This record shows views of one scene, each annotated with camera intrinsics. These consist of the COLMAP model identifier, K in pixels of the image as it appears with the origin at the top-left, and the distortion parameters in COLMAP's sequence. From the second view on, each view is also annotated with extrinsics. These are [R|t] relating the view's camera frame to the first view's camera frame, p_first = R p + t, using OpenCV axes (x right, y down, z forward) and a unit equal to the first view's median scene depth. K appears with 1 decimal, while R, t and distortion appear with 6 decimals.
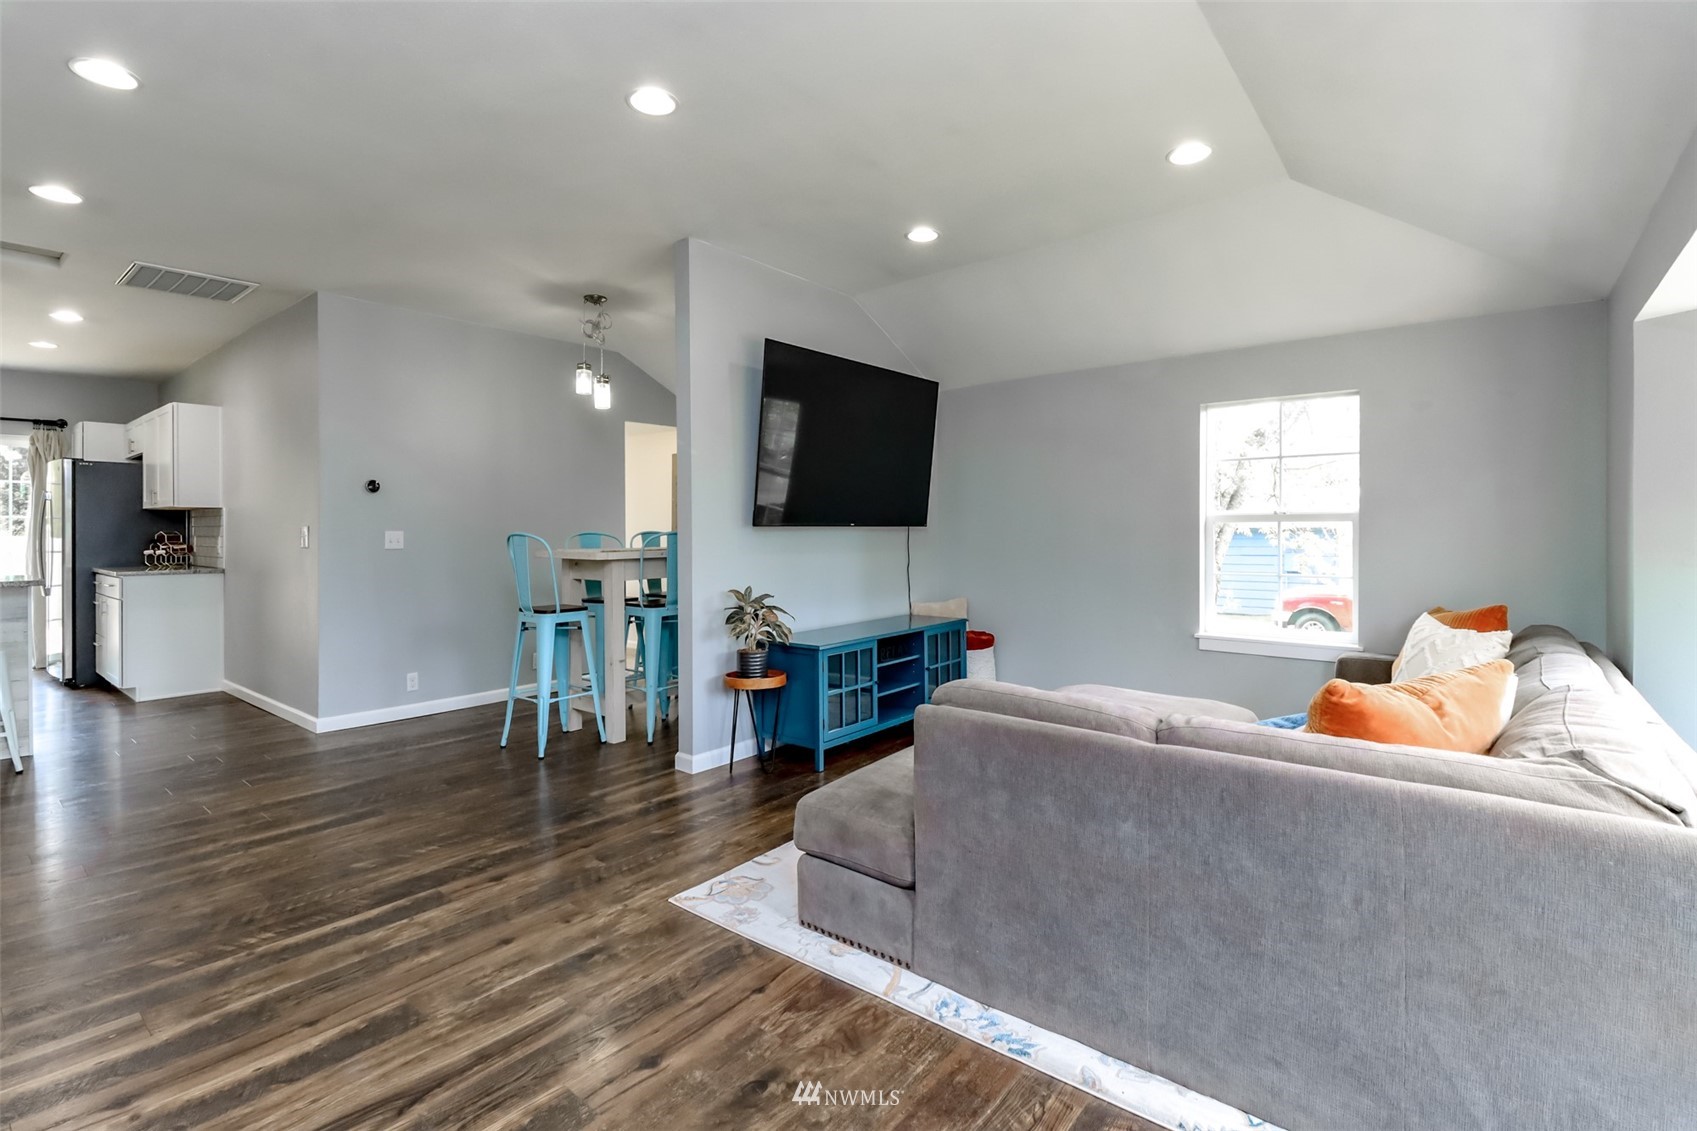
lens RADIAL K [[781.5, 0, 855.3], [0, 781.5, 526.9], [0, 0, 1]] dist [0.000540, -0.000714]
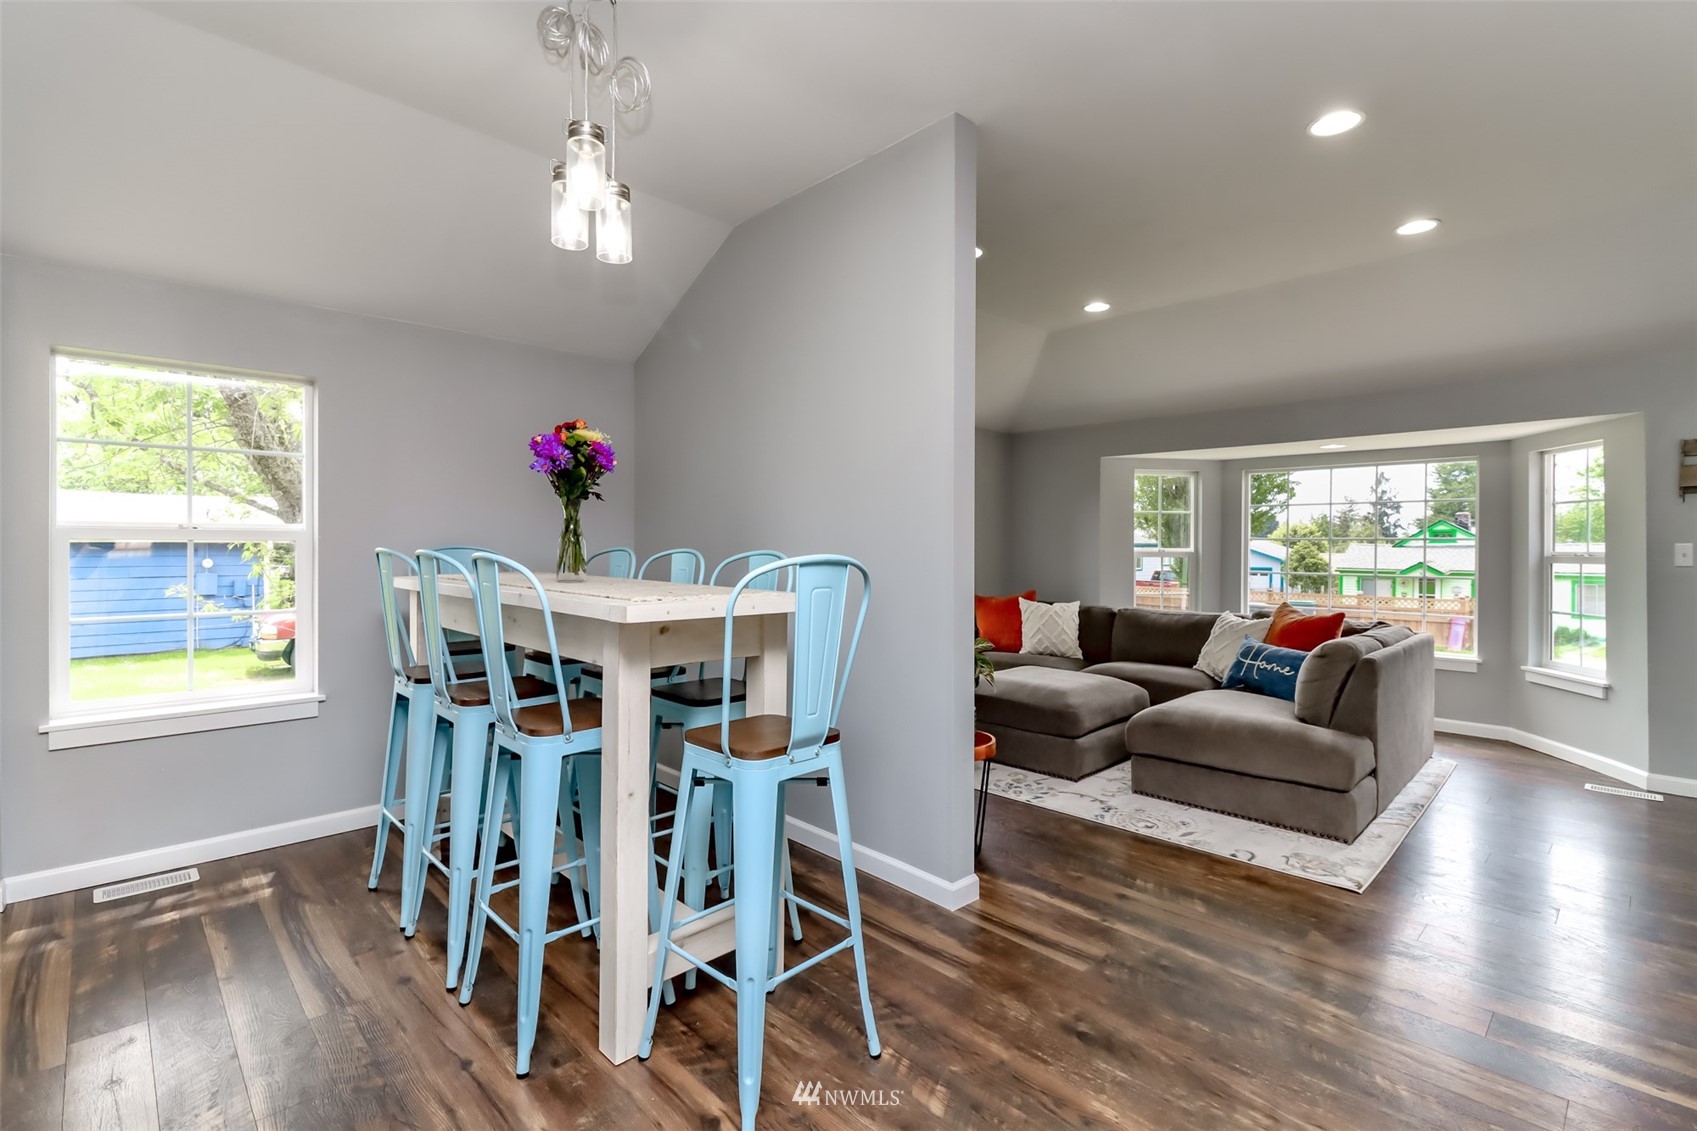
lens RADIAL K [[787.3, 0, 852.9], [0, 787.3, 549.9], [0, 0, 1]] dist [-0.000351, 0.000004]
pose [[0.110886, 0.002843, 0.993829, -0.594458], [-0.010472, 0.999944, -0.001692, 0.003655], [-0.993778, -0.010219, 0.110910, 0.668411]]
